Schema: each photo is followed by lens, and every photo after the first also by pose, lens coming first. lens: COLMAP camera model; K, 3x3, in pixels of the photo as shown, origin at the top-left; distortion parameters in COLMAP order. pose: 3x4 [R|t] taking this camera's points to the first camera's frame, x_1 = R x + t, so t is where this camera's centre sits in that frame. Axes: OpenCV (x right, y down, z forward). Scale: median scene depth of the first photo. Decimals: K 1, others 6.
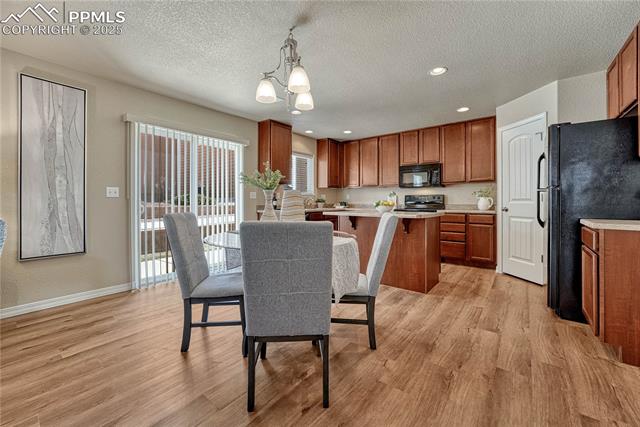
lens RADIAL K [[260.3, 0, 323.3], [0, 260.3, 199.7], [0, 0, 1]] dist [-0.008915, -0.000013]
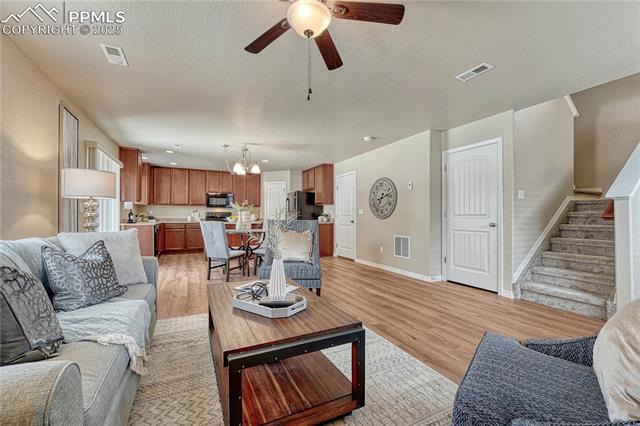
lens RADIAL K [[269.4, 0, 320.8], [0, 269.4, 213.9], [0, 0, 1]] dist [-0.001183, -0.000091]
pose [[0.432783, 0.007857, 0.901464, -0.934733], [-0.008082, 0.999956, -0.004836, -0.004745], [-0.901462, -0.005193, 0.432828, -0.309543]]
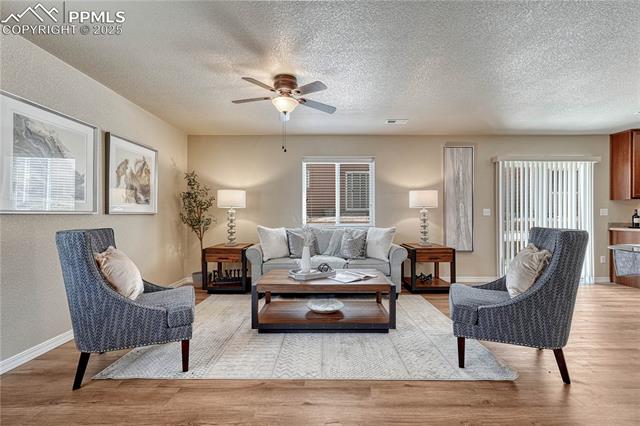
lens RADIAL K [[280.0, 0, 322.7], [0, 280.0, 214.7], [0, 0, 1]] dist [0.002070, 0.000312]
pose [[0.613911, -0.003980, -0.789365, -0.087835], [0.005939, 0.999982, -0.000423, -0.013214], [0.789353, -0.004428, 0.613924, -0.455396]]
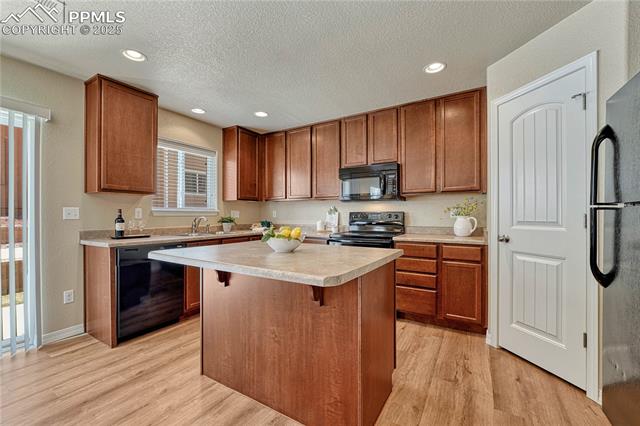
lens RADIAL K [[264.6, 0, 321.5], [0, 264.6, 214.6], [0, 0, 1]] dist [-0.000431, 0.000037]
pose [[0.992136, -0.000566, 0.125166, 0.181194], [0.000253, 0.999997, 0.002522, -0.015430], [-0.125167, -0.002471, 0.992133, 0.377604]]
